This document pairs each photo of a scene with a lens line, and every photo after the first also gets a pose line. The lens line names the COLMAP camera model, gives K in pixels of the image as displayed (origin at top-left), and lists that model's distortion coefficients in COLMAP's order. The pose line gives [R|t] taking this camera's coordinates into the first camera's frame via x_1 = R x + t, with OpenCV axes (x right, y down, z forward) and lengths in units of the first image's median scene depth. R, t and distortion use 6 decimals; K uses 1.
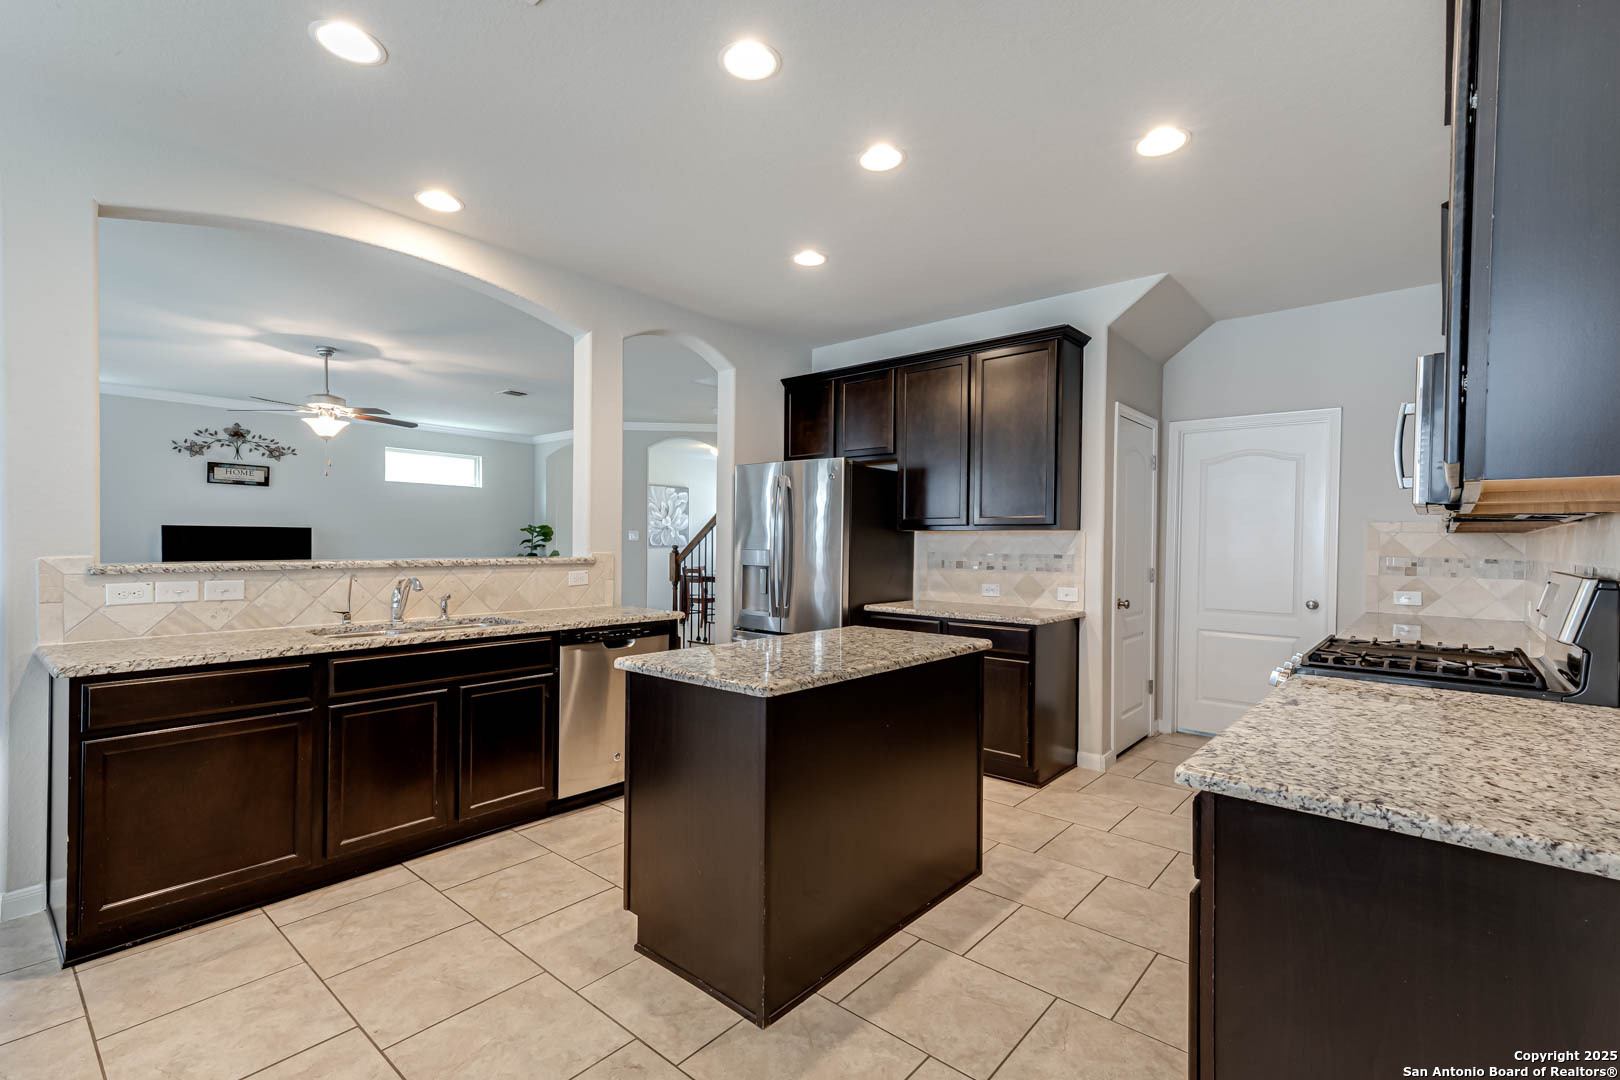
lens RADIAL K [[717.8, 0, 801.0], [0, 717.8, 556.5], [0, 0, 1]] dist [0.028191, -0.000201]
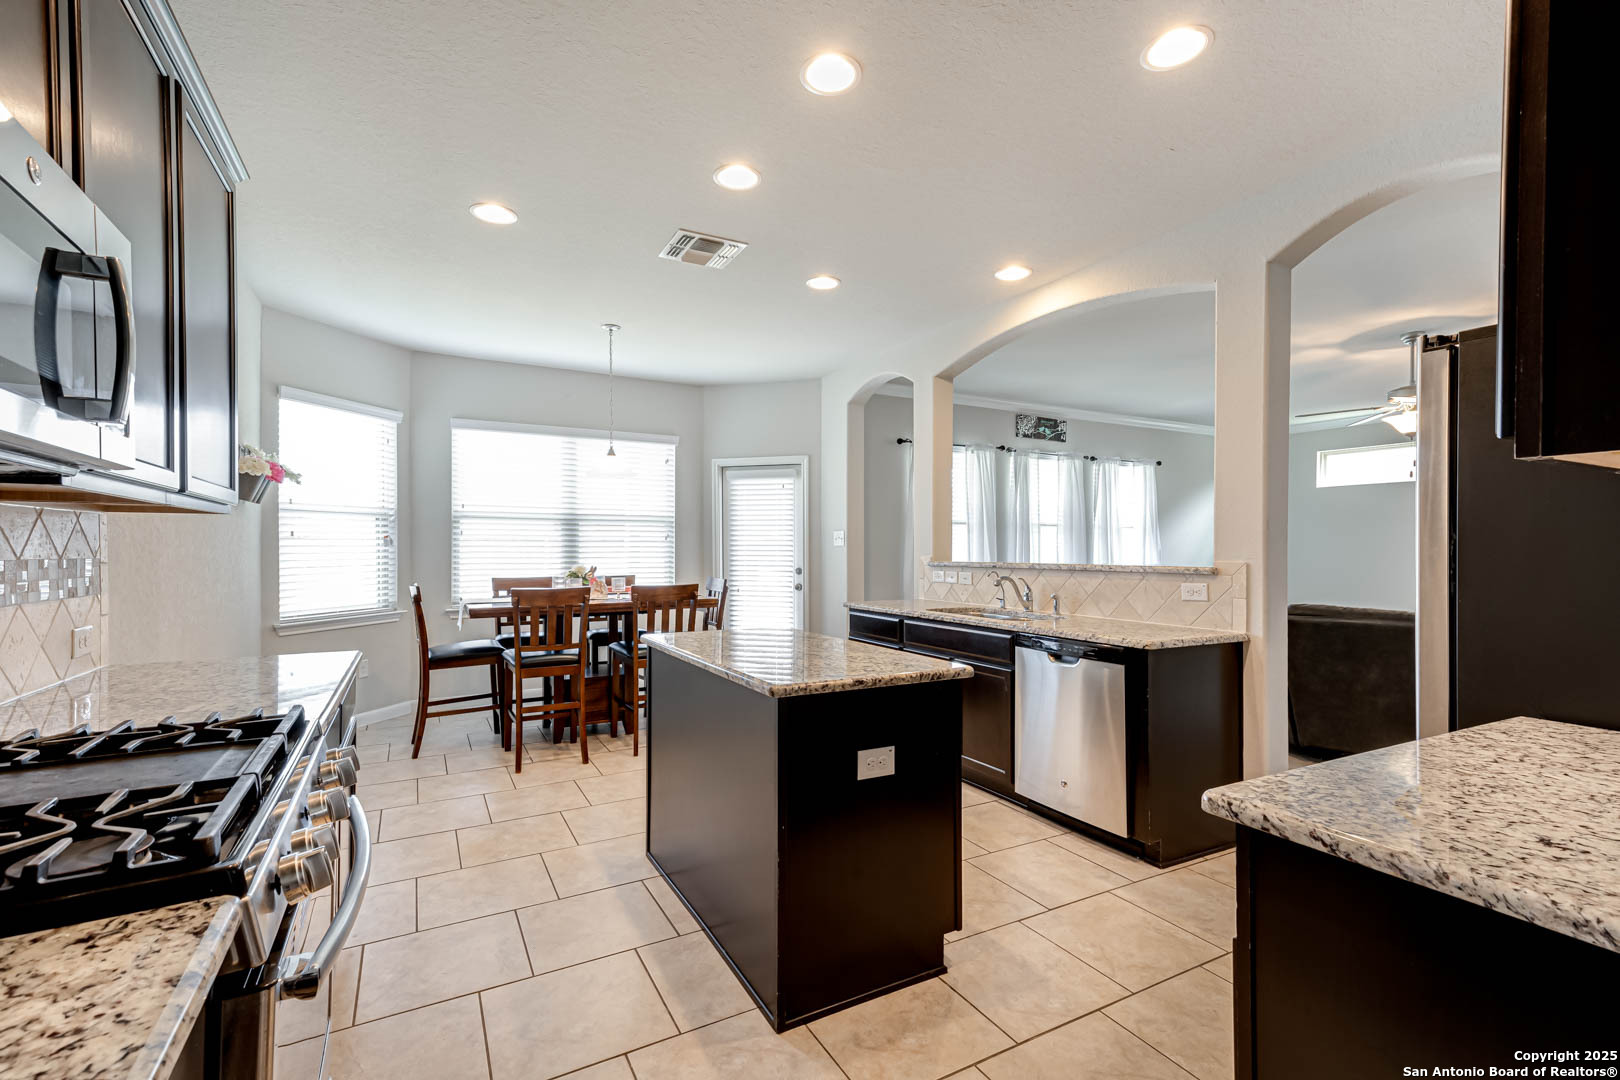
lens RADIAL K [[717.8, 0, 816.6], [0, 717.8, 549.1], [0, 0, 1]] dist [0.028191, -0.000201]
pose [[-0.335004, -0.008920, -0.942175, 0.553050], [-0.024191, 0.999707, -0.000864, -0.006361], [0.941906, 0.022503, -0.335121, 0.789001]]
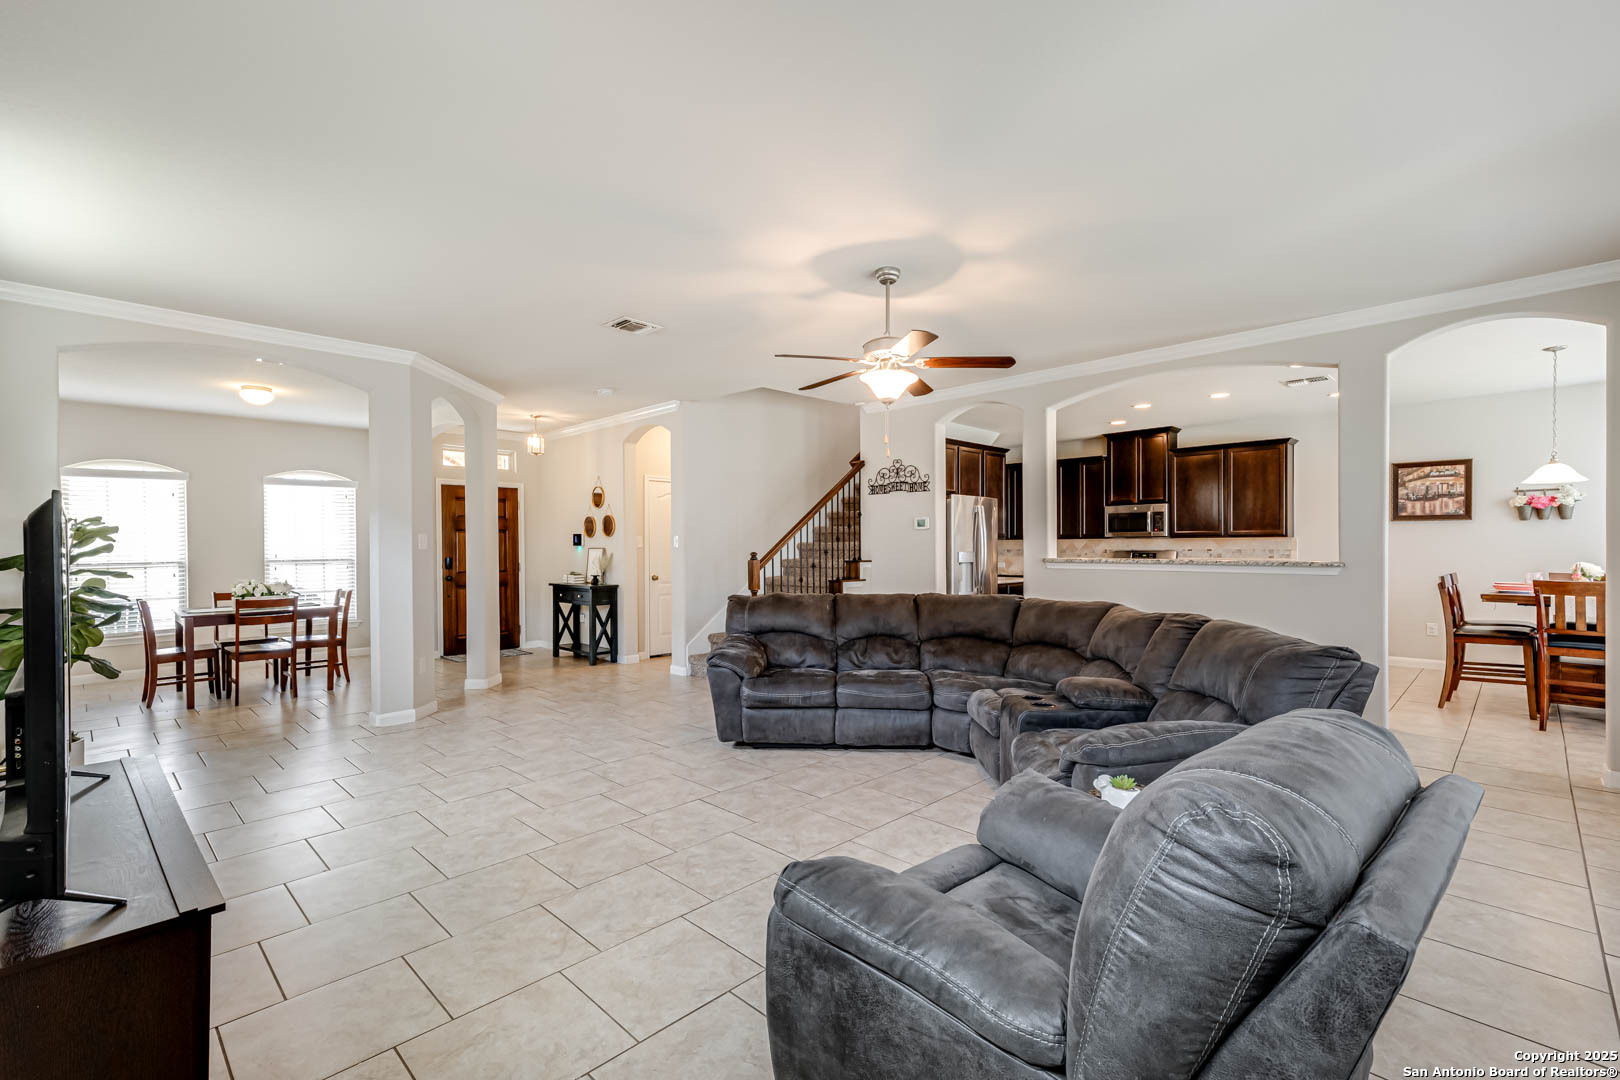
lens RADIAL K [[717.8, 0, 793.6], [0, 717.8, 546.7], [0, 0, 1]] dist [0.028191, -0.000201]
pose [[0.075794, -0.009485, 0.997078, -1.684138], [0.025484, 0.999647, 0.007572, -0.042829], [-0.996798, 0.024836, 0.076009, 1.311709]]
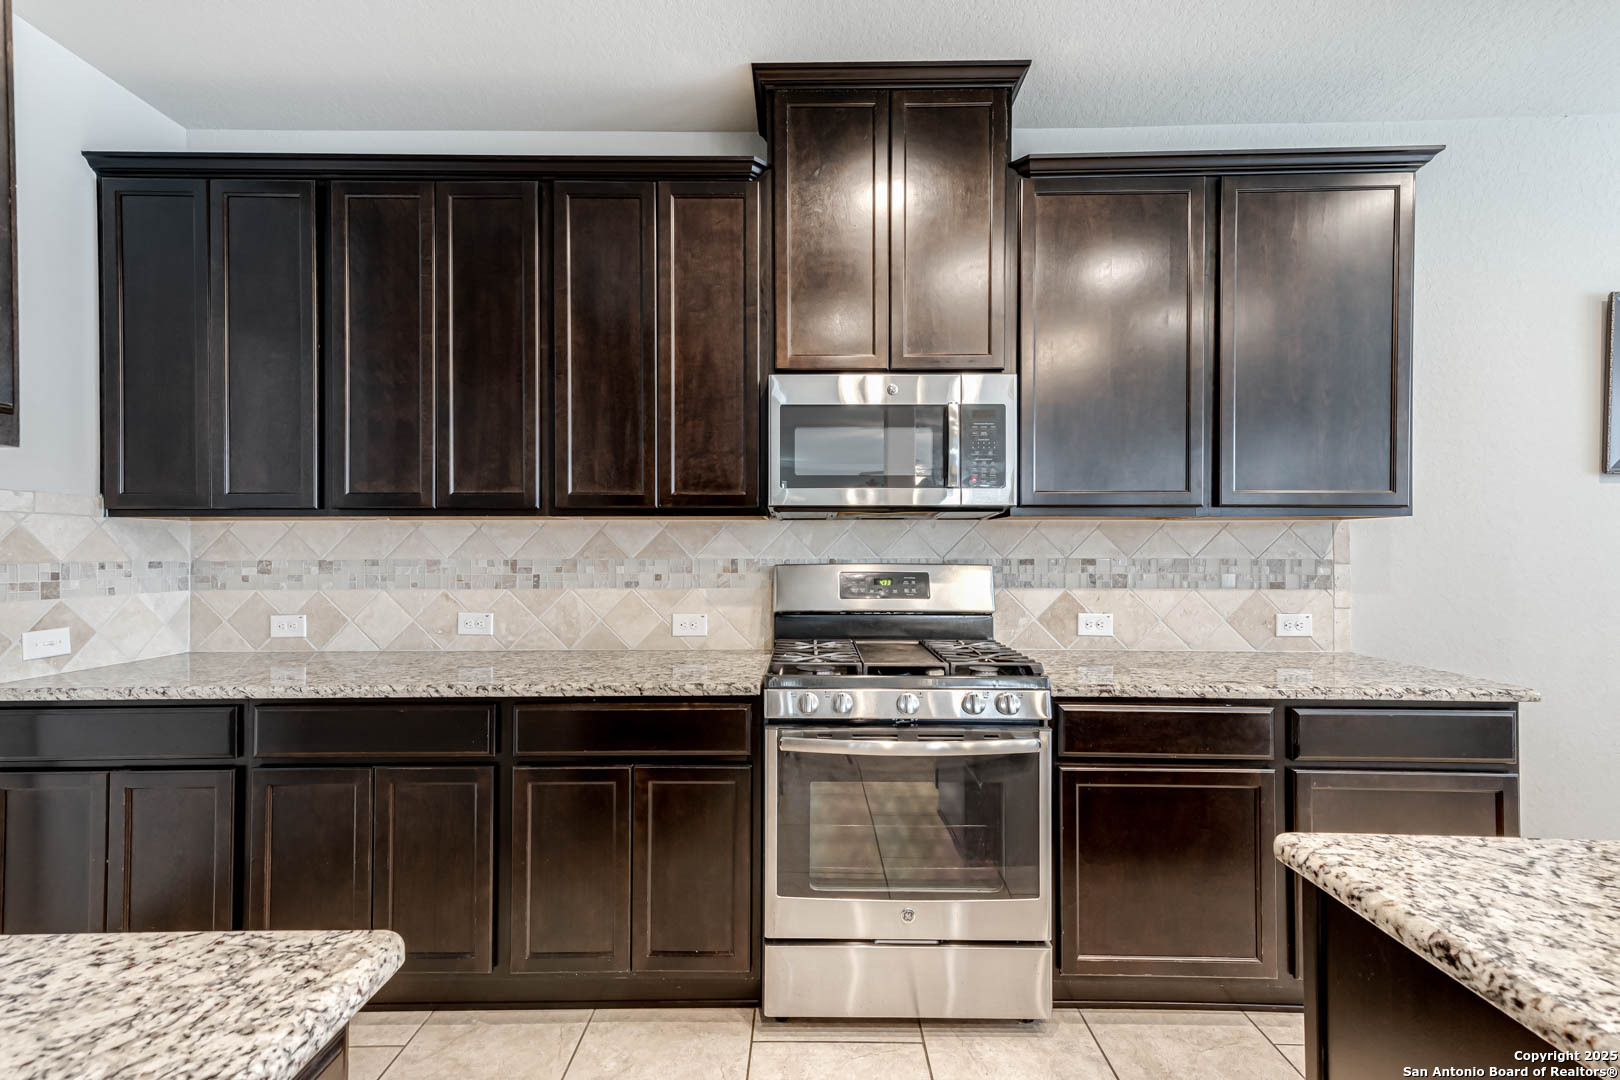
lens RADIAL K [[717.8, 0, 804.1], [0, 717.8, 544.8], [0, 0, 1]] dist [0.028191, -0.000201]
pose [[-0.651164, -0.007028, 0.758904, 0.092013], [0.009386, 0.999806, 0.017312, -0.014303], [-0.758879, 0.018396, -0.650972, 0.868725]]
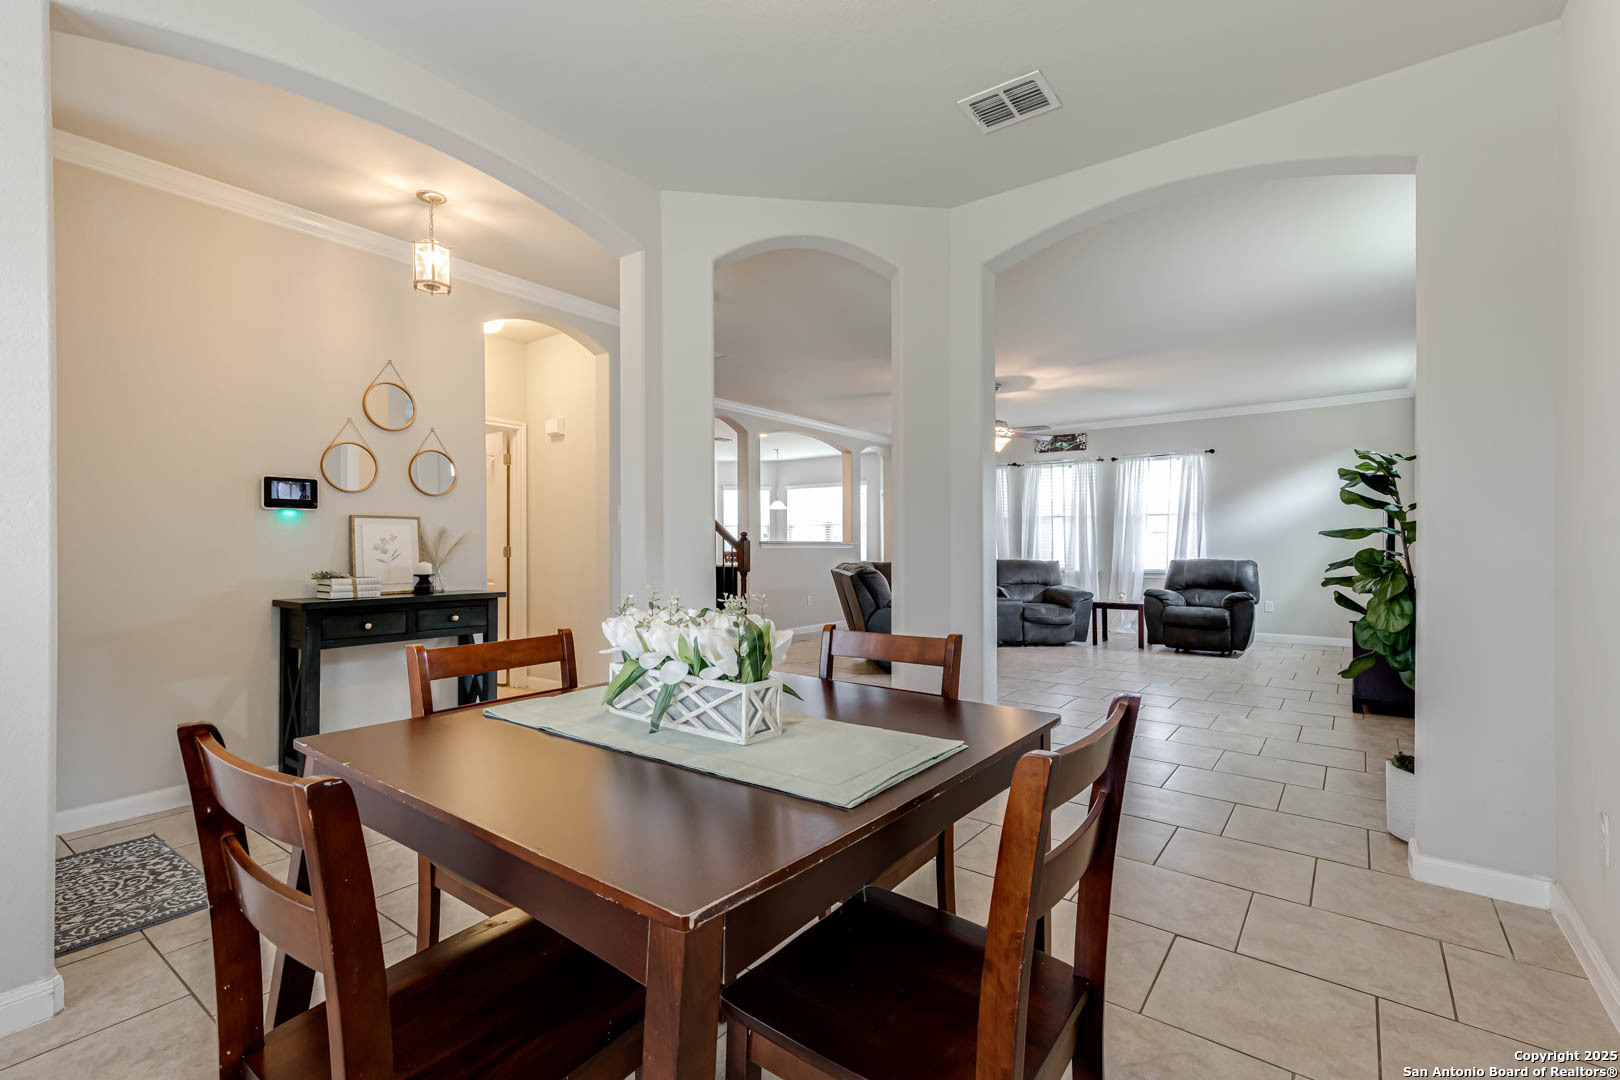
lens RADIAL K [[717.8, 0, 806.1], [0, 717.8, 540.8], [0, 0, 1]] dist [0.028191, -0.000201]
pose [[-0.997868, -0.007933, -0.064781, -0.291788], [-0.008705, 0.999894, 0.011629, -0.023357], [0.064682, 0.012169, -0.997832, 2.866332]]
